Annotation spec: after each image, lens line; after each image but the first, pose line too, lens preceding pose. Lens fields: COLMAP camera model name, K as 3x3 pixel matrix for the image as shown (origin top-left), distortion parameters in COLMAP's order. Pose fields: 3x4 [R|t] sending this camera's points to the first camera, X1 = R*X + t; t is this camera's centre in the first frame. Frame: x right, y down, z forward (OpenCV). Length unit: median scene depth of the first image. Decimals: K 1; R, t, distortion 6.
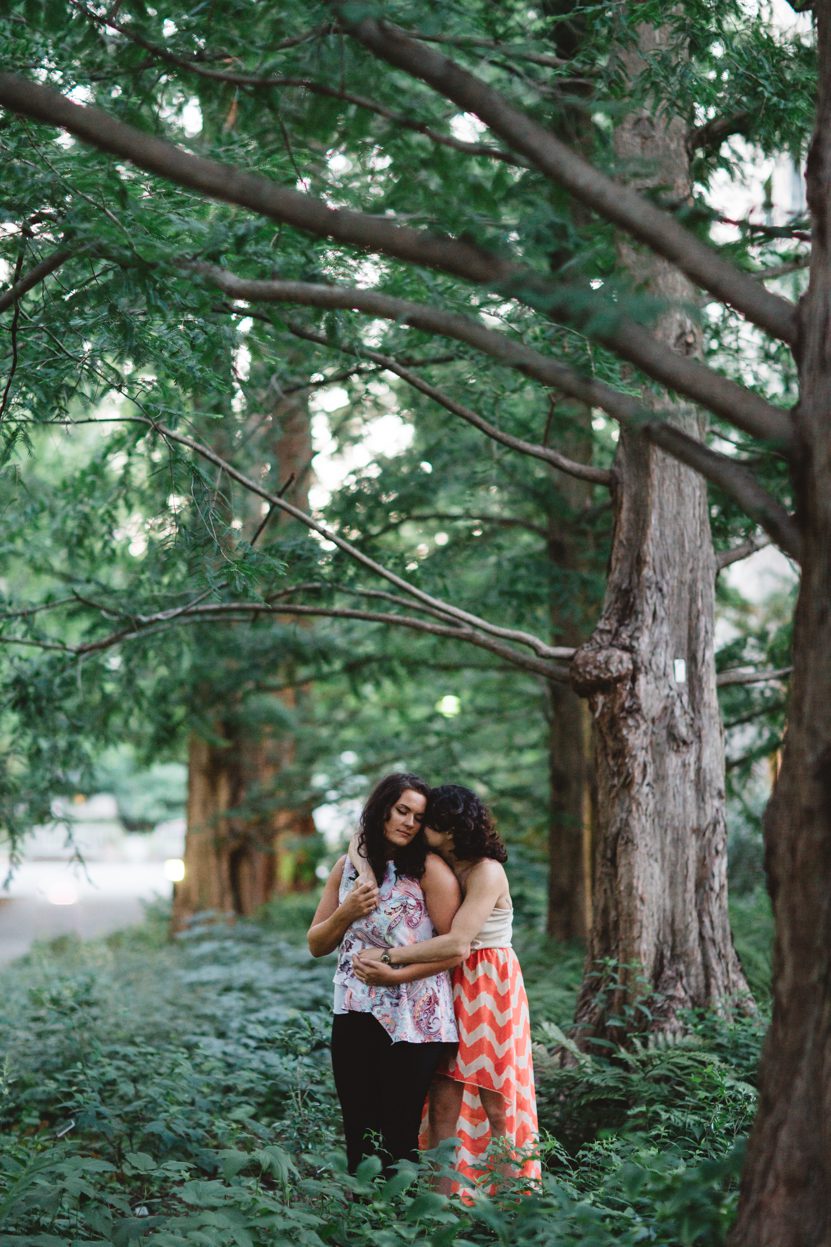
lens RADIAL K [[3030.4, 0, 419.3], [0, 3030.4, 614.9], [0, 0, 1]] dist [-0.082943, 0.000000]
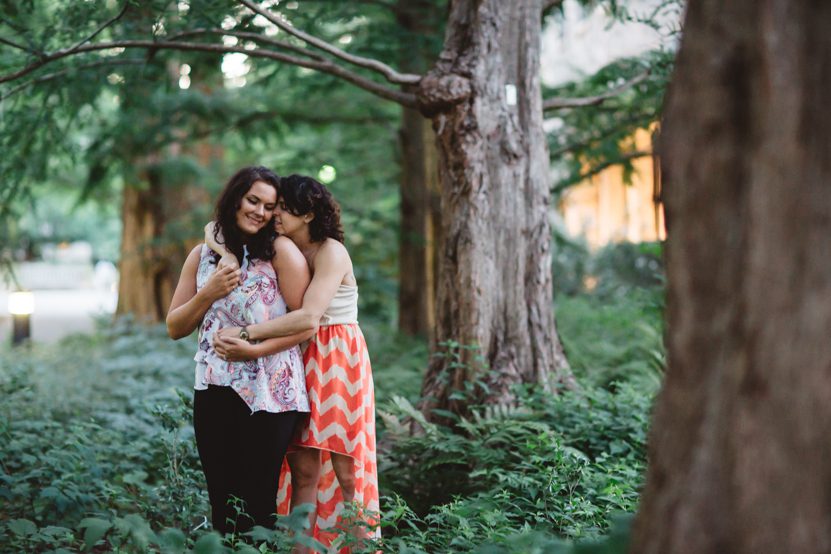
lens RADIAL K [[2019.4, 0, 416.3], [0, 2019.4, 280.4], [0, 0, 1]] dist [-0.082943, 0.000000]
pose [[0.998693, -0.006888, 0.050635, 0.010578], [0.003208, 0.997370, 0.072406, 0.034482], [-0.051001, -0.072149, 0.996089, 0.234819]]
